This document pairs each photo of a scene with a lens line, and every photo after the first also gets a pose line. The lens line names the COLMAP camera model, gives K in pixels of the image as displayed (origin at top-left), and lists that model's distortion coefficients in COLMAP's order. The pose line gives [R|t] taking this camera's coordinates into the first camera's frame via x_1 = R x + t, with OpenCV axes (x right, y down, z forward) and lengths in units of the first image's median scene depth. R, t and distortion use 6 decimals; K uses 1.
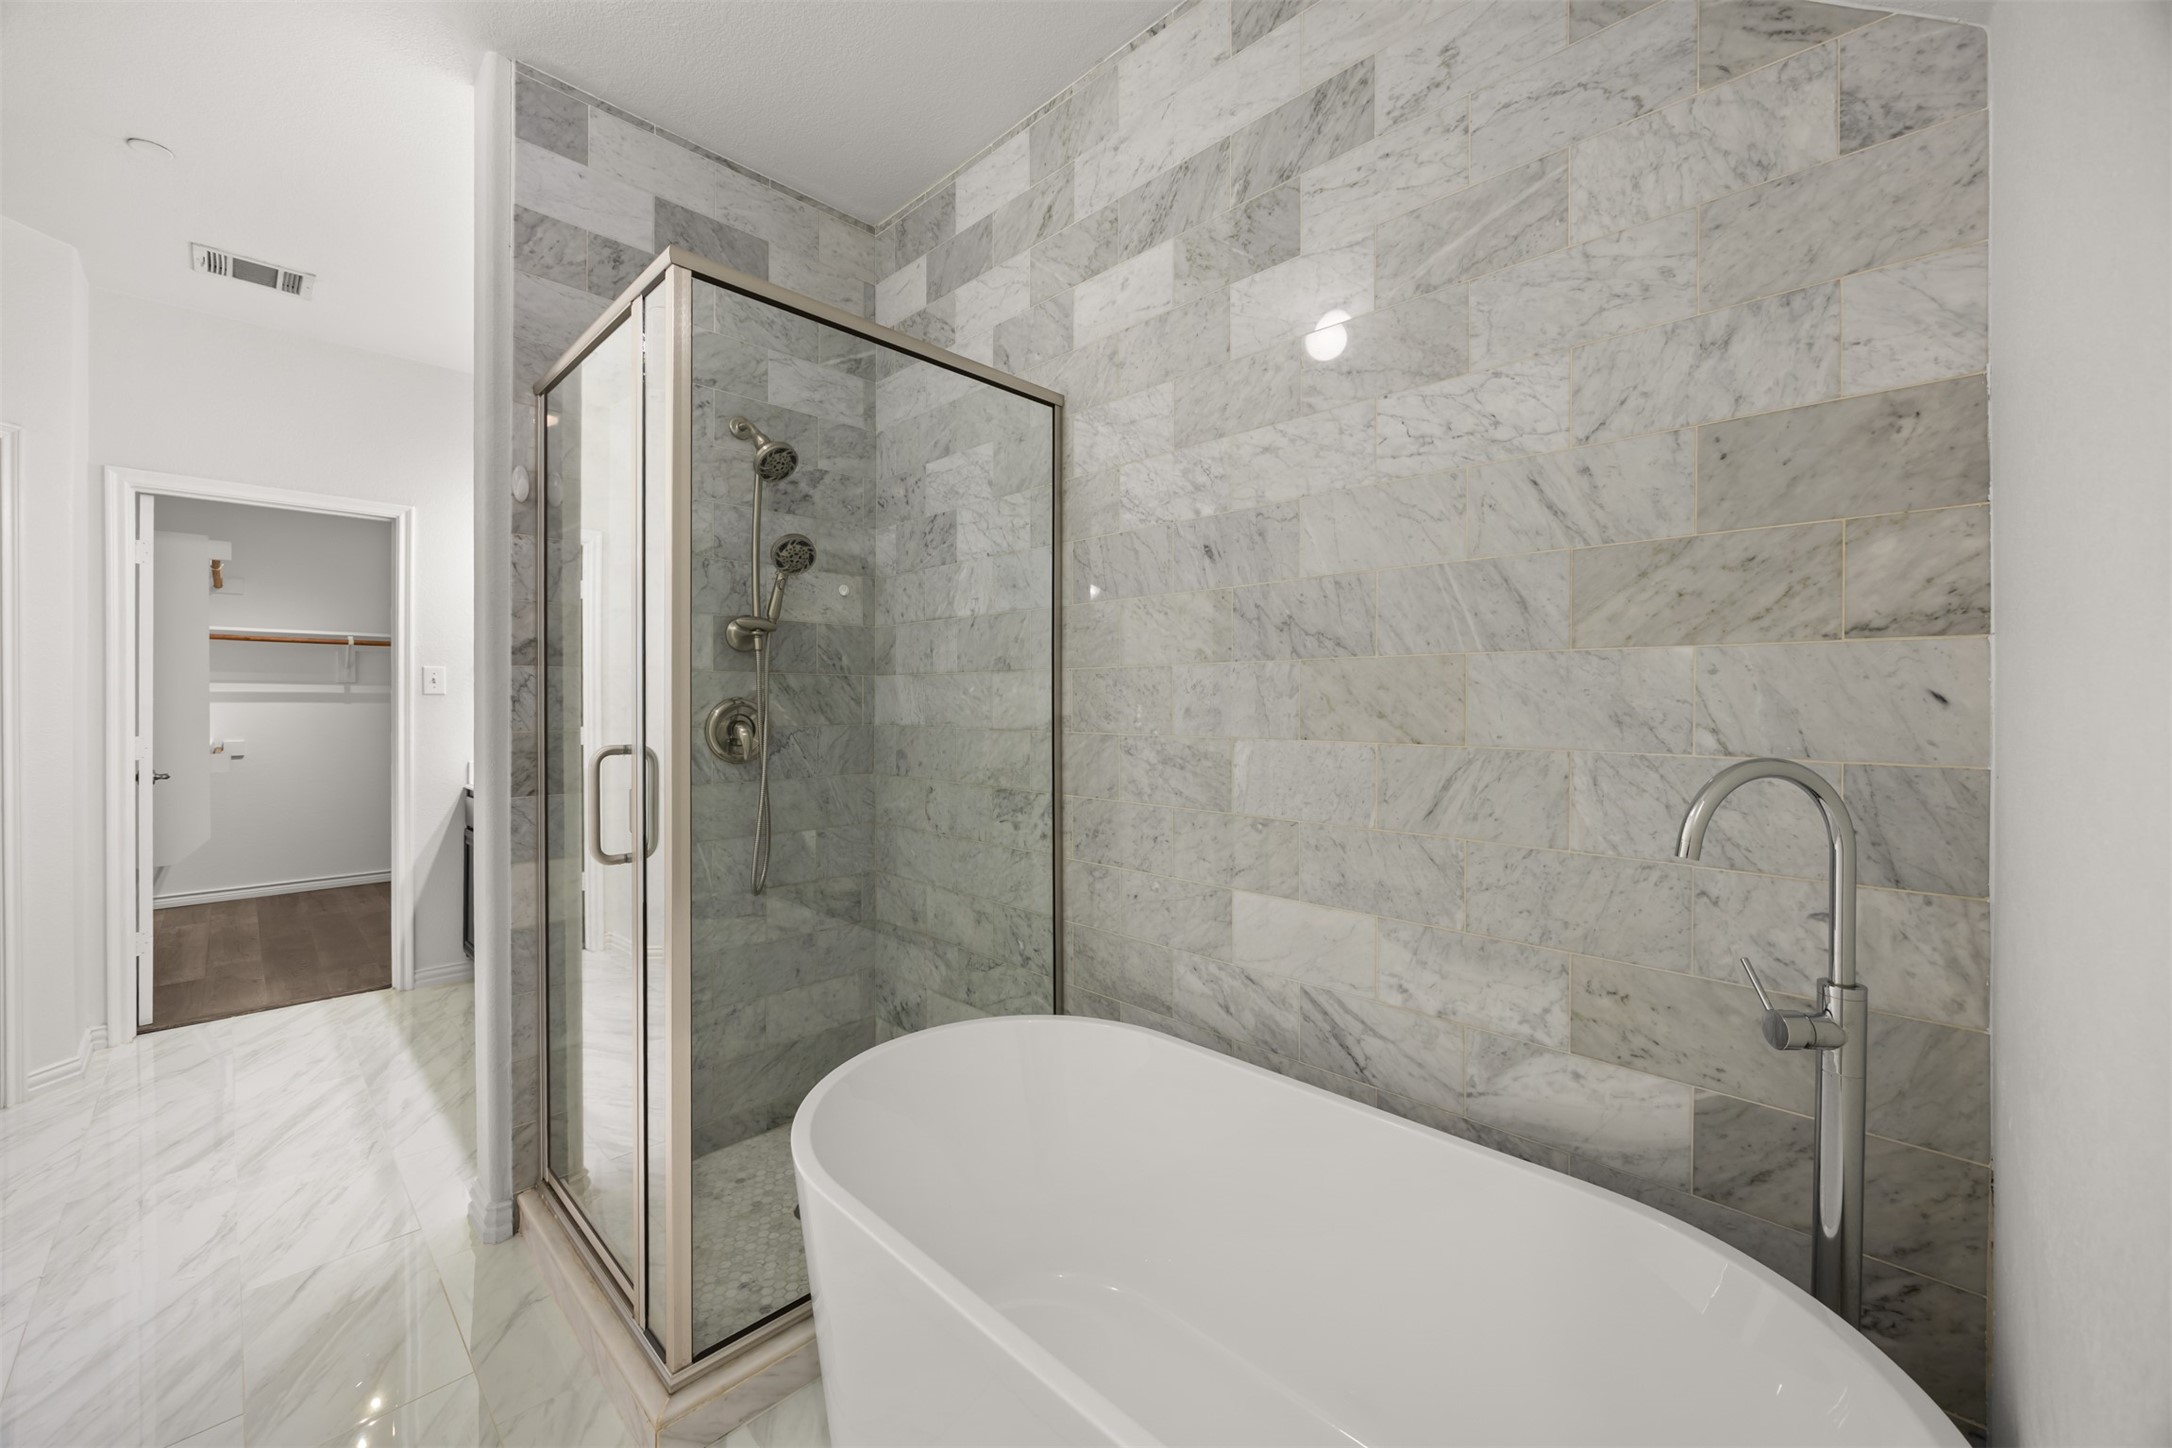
lens RADIAL K [[830.8, 0, 1090.9], [0, 830.8, 726.7], [0, 0, 1]] dist [-0.001714, -0.000158]
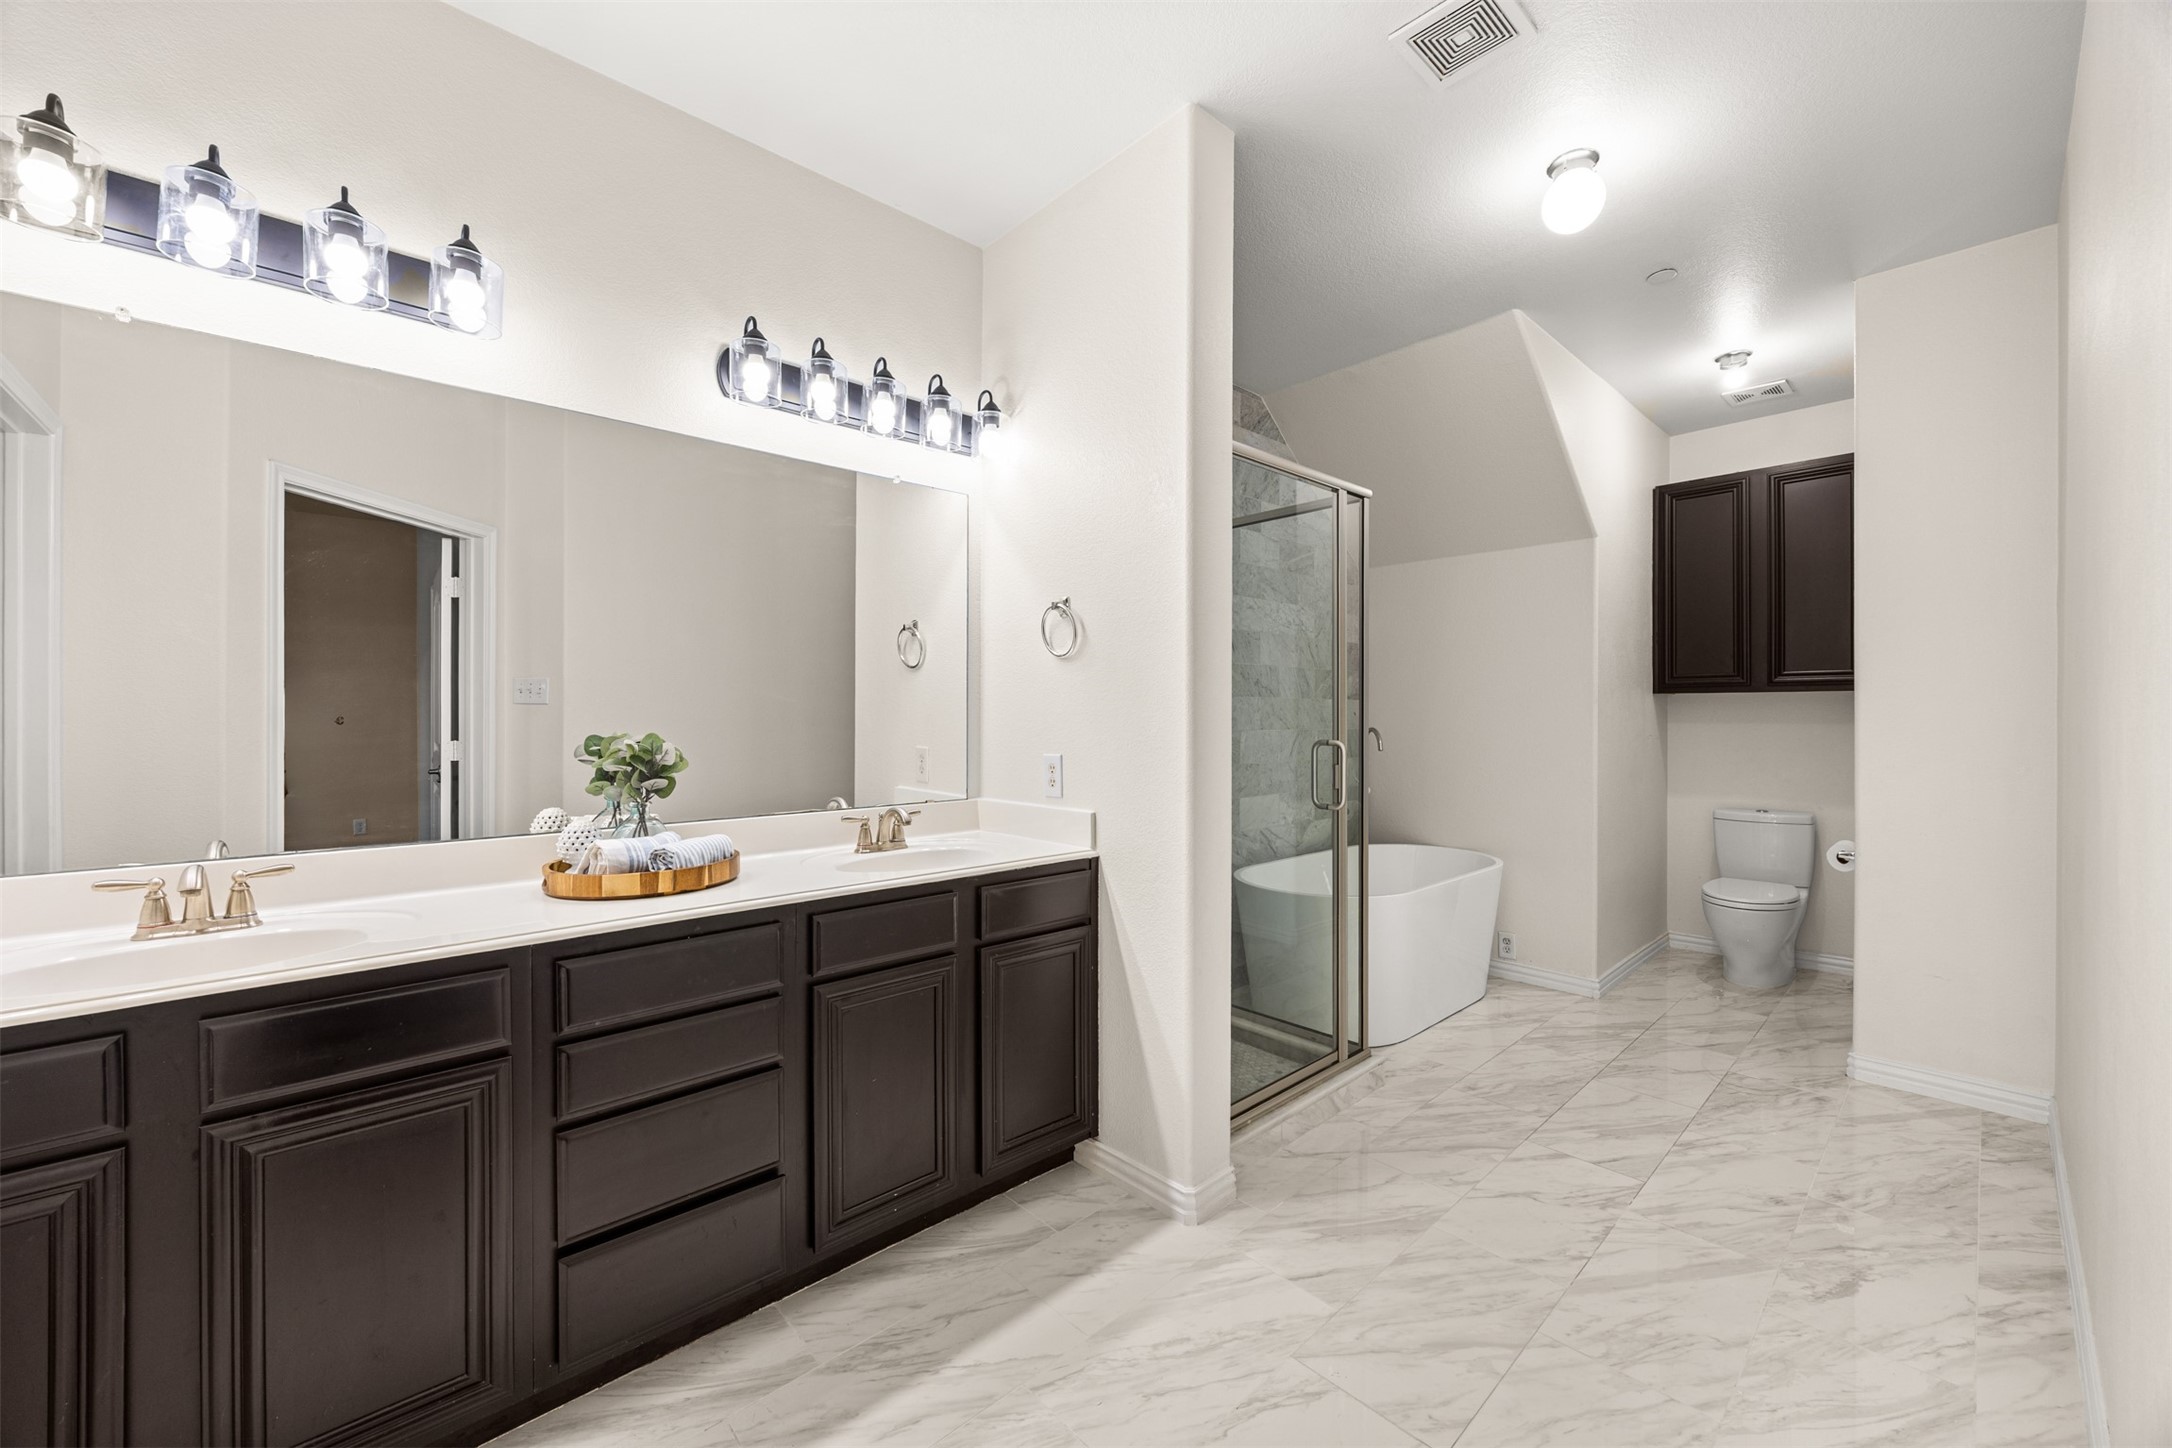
lens RADIAL K [[831.5, 0, 1092.2], [0, 831.5, 705.0], [0, 0, 1]] dist [-0.000861, -0.000206]
pose [[0.065216, -0.008487, 0.997835, -2.317634], [0.006481, 0.999946, 0.008081, -0.083677], [-0.997850, 0.005940, 0.065267, 1.383932]]
